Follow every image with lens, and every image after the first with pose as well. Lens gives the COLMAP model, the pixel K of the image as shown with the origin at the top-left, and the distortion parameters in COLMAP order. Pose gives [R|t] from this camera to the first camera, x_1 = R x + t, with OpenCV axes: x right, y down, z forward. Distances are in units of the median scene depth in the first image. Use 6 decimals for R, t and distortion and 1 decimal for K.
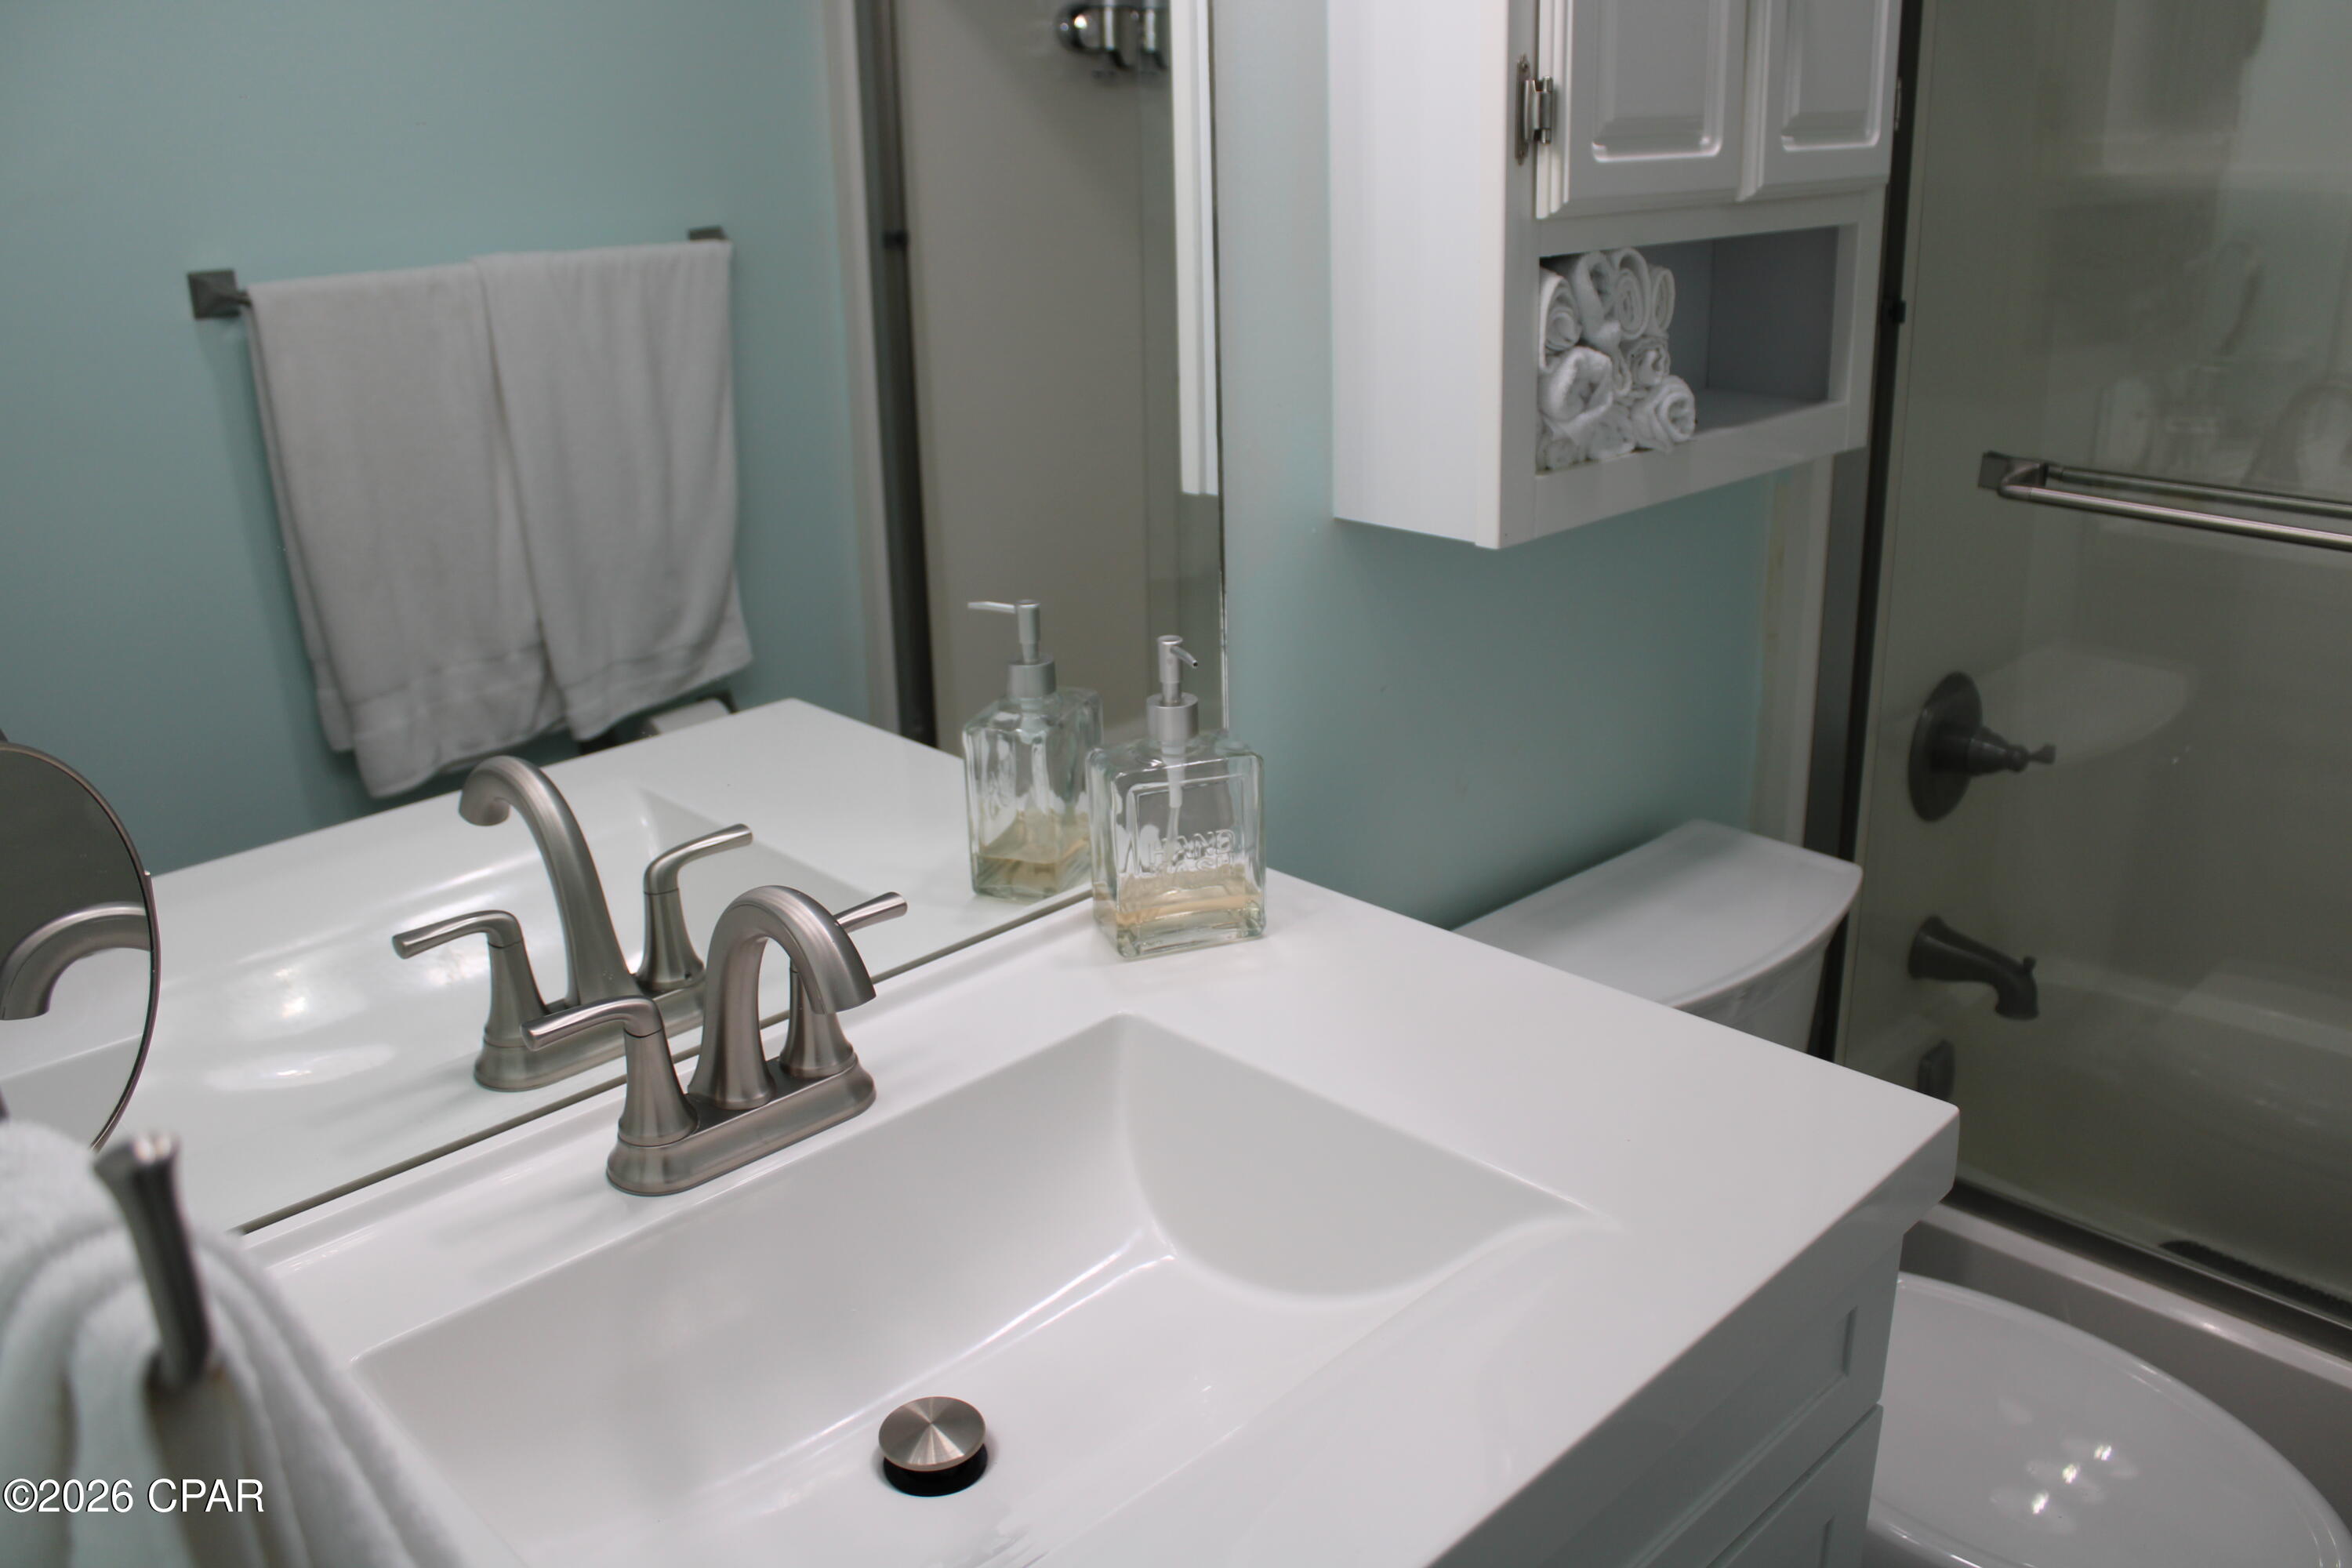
lens RADIAL K [[1947.3, 0, 1176.0], [0, 1947.3, 784.0], [0, 0, 1]] dist [-0.166727, 0.159090]
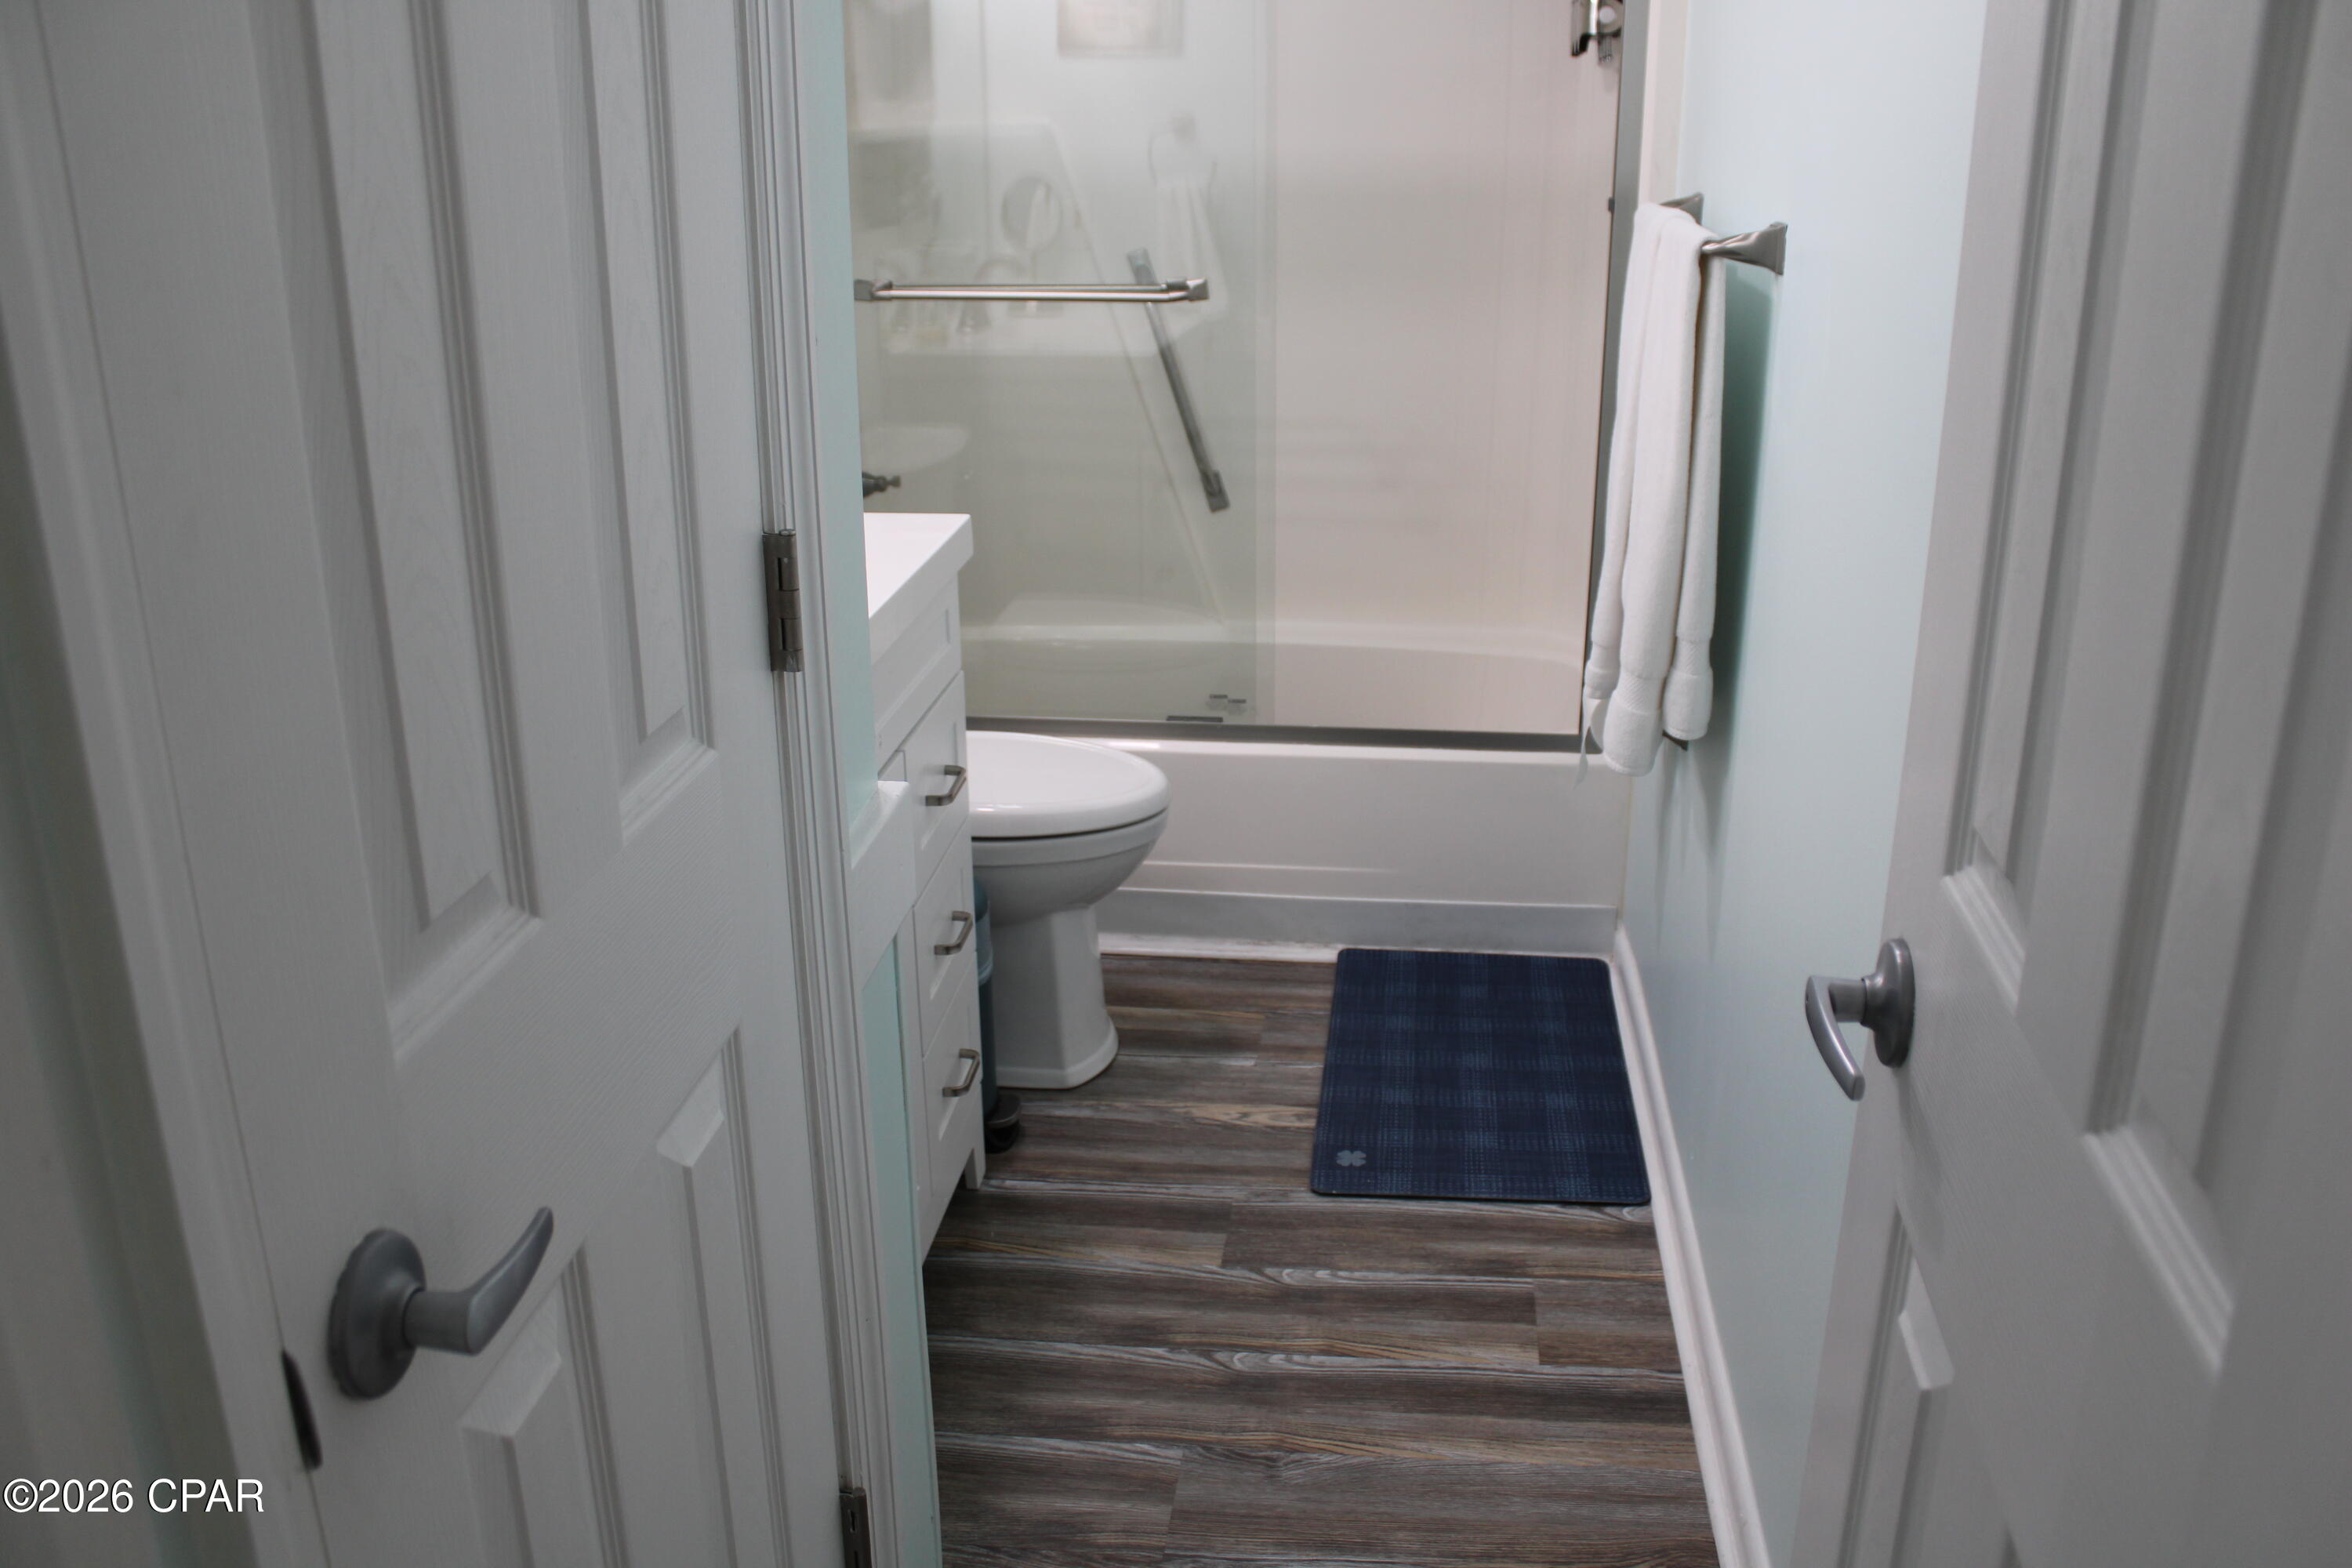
lens RADIAL K [[1947.3, 0, 1176.0], [0, 1947.3, 784.0], [0, 0, 1]] dist [-0.166727, 0.159090]
pose [[0.782360, -0.192684, 0.592272, -0.418826], [0.193847, 0.979042, 0.062450, 0.198229], [-0.591893, 0.065952, 0.803314, -0.496091]]
